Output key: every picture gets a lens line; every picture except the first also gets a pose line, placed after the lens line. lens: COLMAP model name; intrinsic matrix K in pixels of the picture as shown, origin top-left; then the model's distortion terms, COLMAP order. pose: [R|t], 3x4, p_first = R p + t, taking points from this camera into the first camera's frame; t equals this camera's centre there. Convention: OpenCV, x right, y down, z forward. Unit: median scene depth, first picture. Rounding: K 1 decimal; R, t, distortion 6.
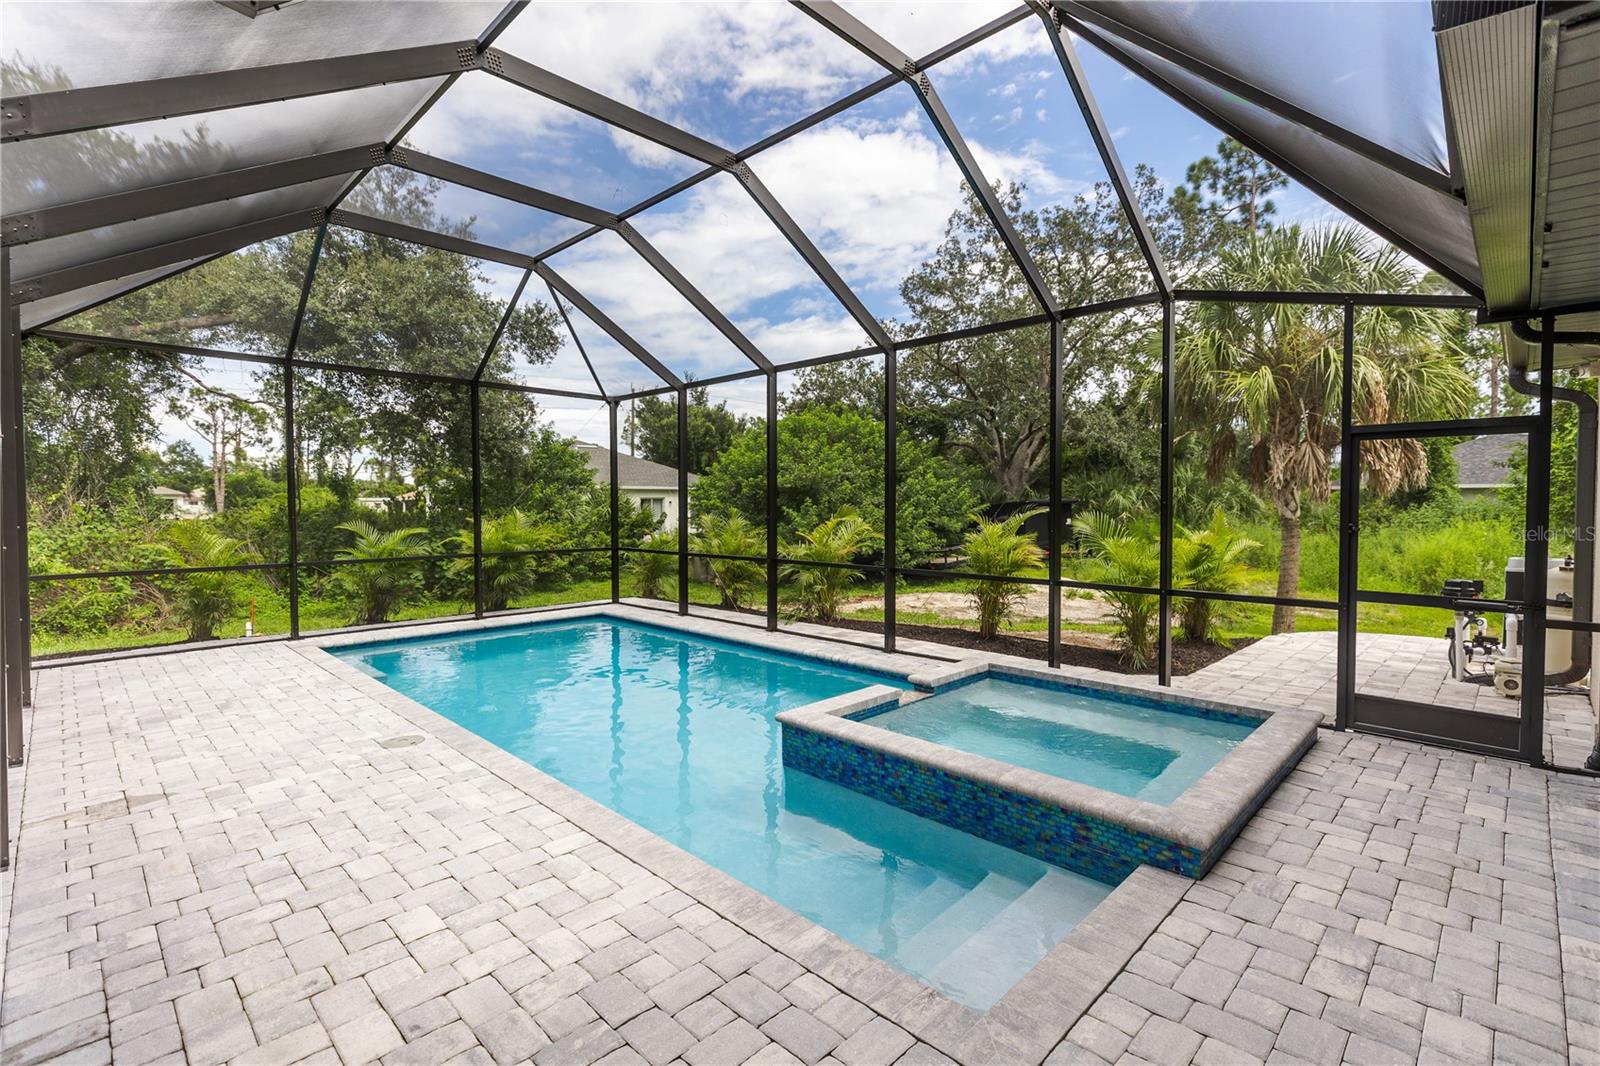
lens RADIAL K [[718.1, 0, 824.0], [0, 718.1, 522.0], [0, 0, 1]] dist [0.004794, 0.000383]
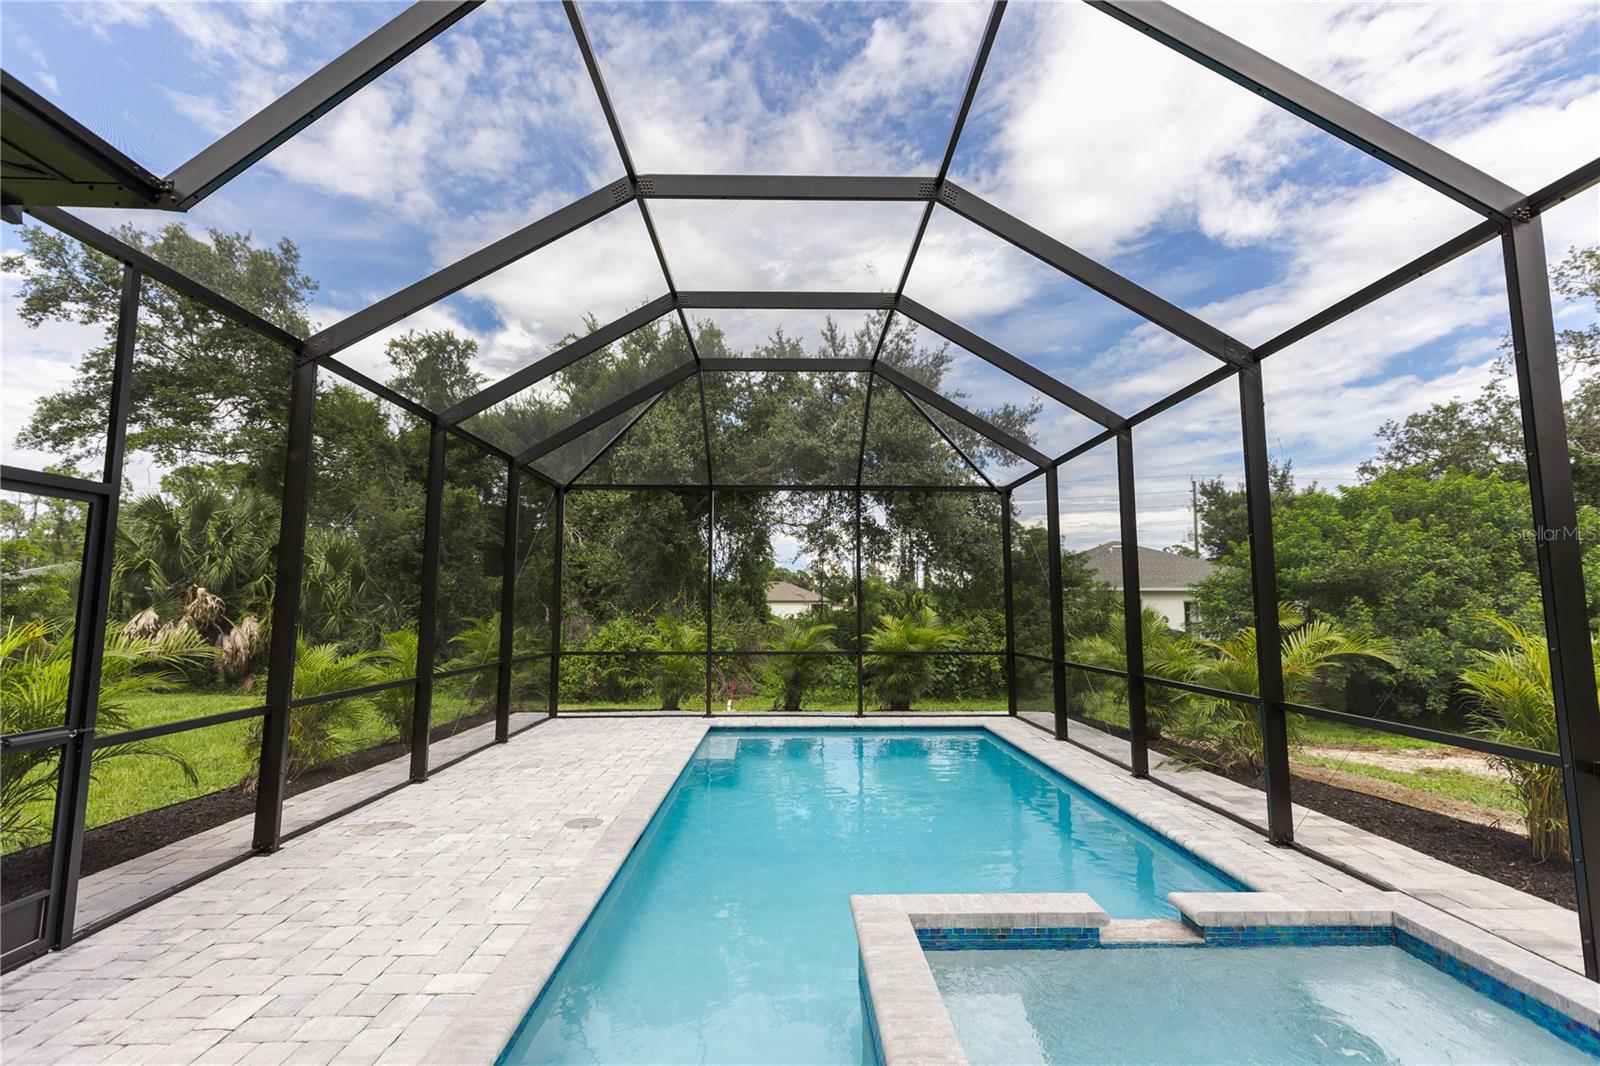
lens RADIAL K [[718.1, 0, 799.7], [0, 718.1, 529.1], [0, 0, 1]] dist [0.004794, 0.000383]
pose [[0.708624, -0.076295, -0.701449, 0.361837], [-0.019759, 0.991601, -0.127814, 0.006393], [0.705309, 0.104432, 0.701165, 0.391238]]
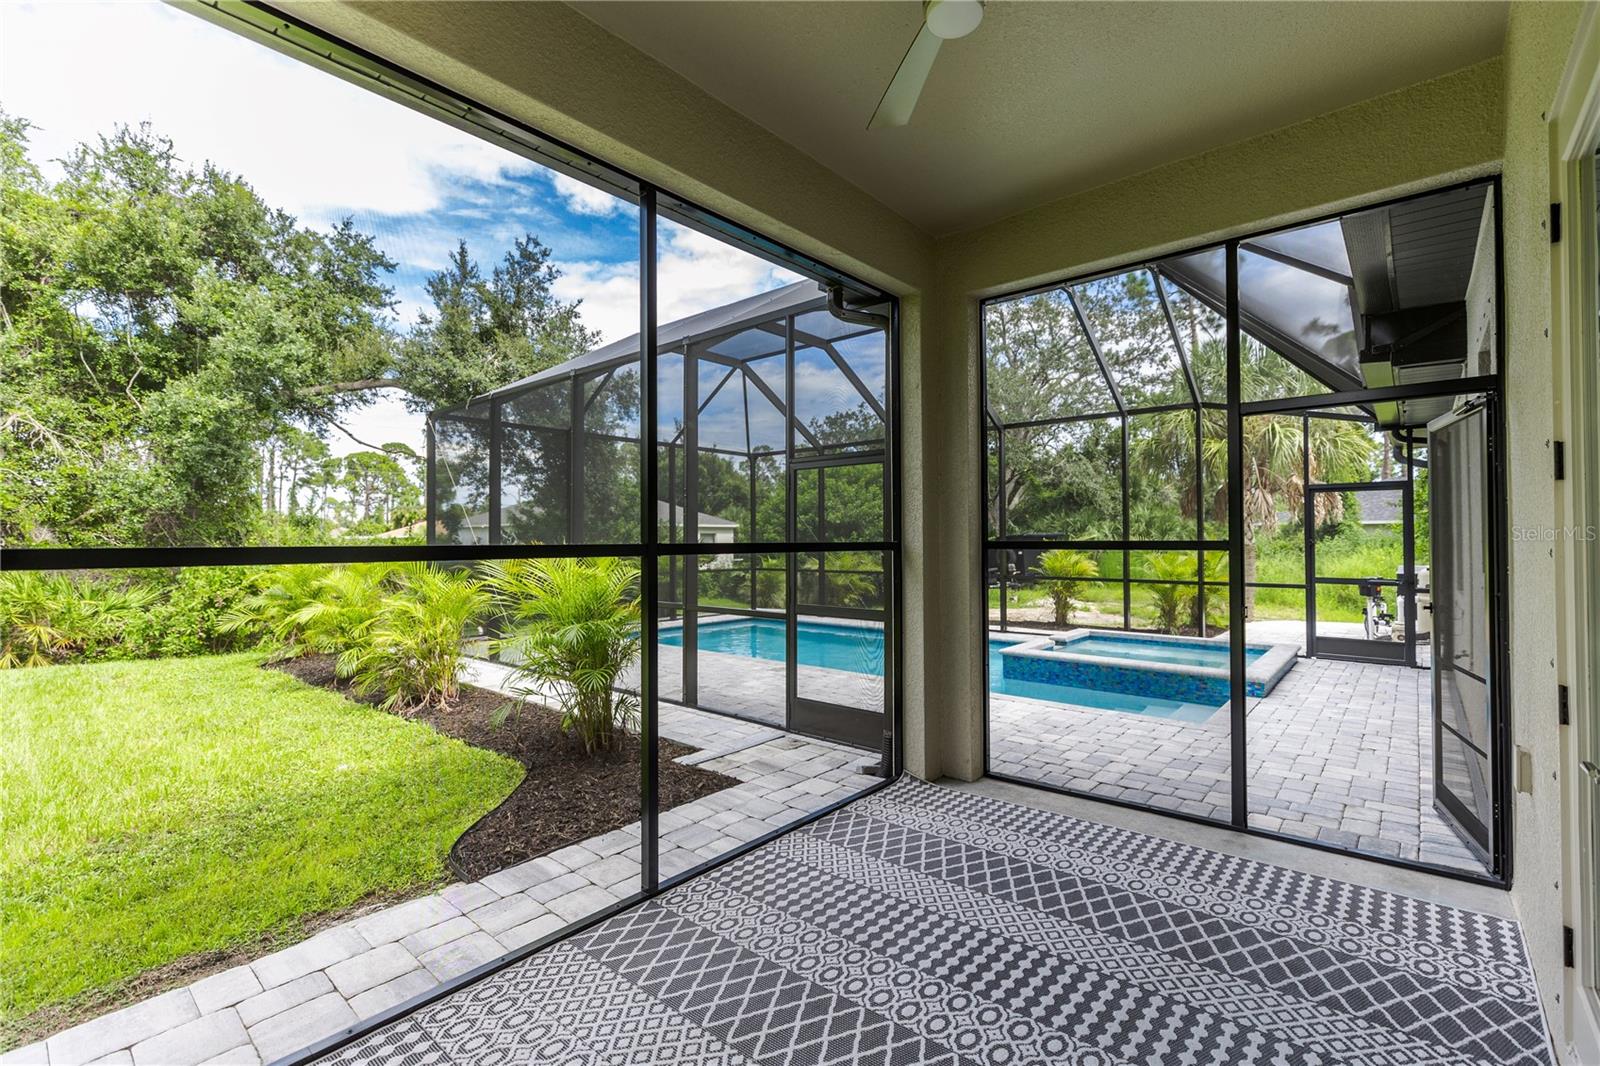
lens RADIAL K [[718.1, 0, 798.1], [0, 718.1, 530.9], [0, 0, 1]] dist [0.004794, 0.000383]
pose [[0.998201, -0.002690, 0.059904, -0.470900], [0.005165, 0.999137, -0.041213, 0.034912], [-0.059741, 0.041449, 0.997353, -0.515089]]
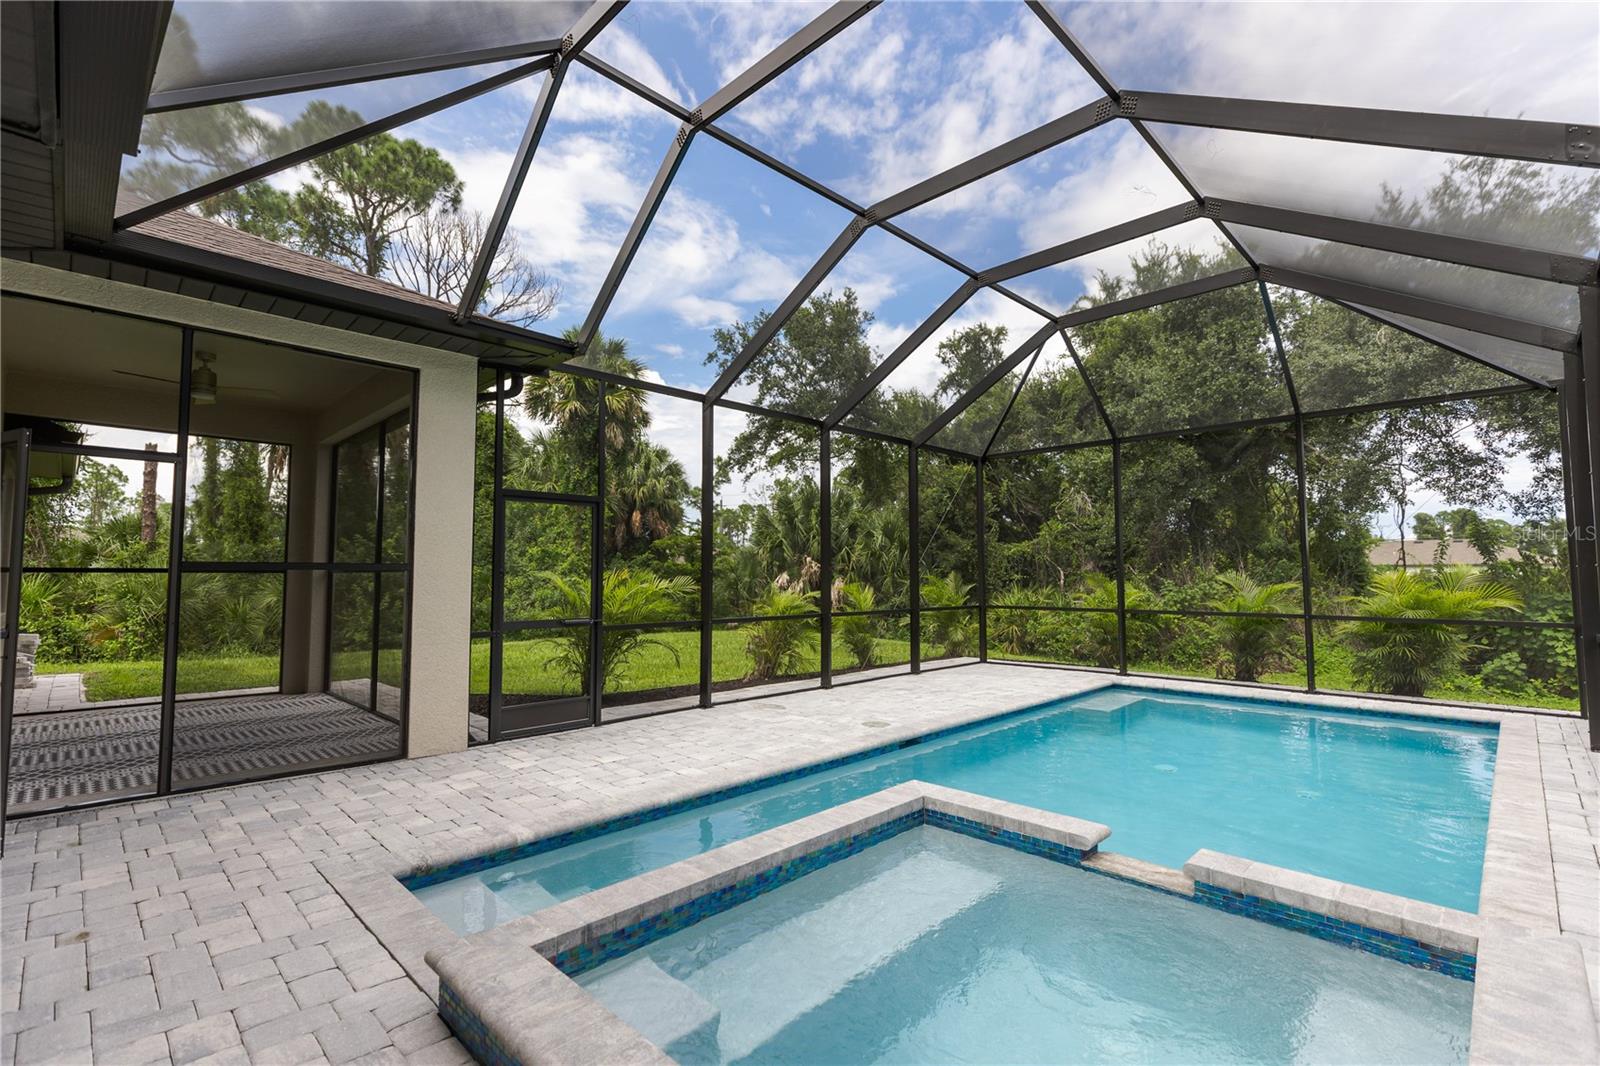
lens RADIAL K [[718.1, 0, 791.8], [0, 718.1, 530.2], [0, 0, 1]] dist [0.004794, 0.000383]
pose [[-0.015748, -0.063310, -0.997870, 0.716842], [-0.024394, 0.997721, -0.062916, 0.023650], [0.999578, 0.023351, -0.017256, 0.761455]]
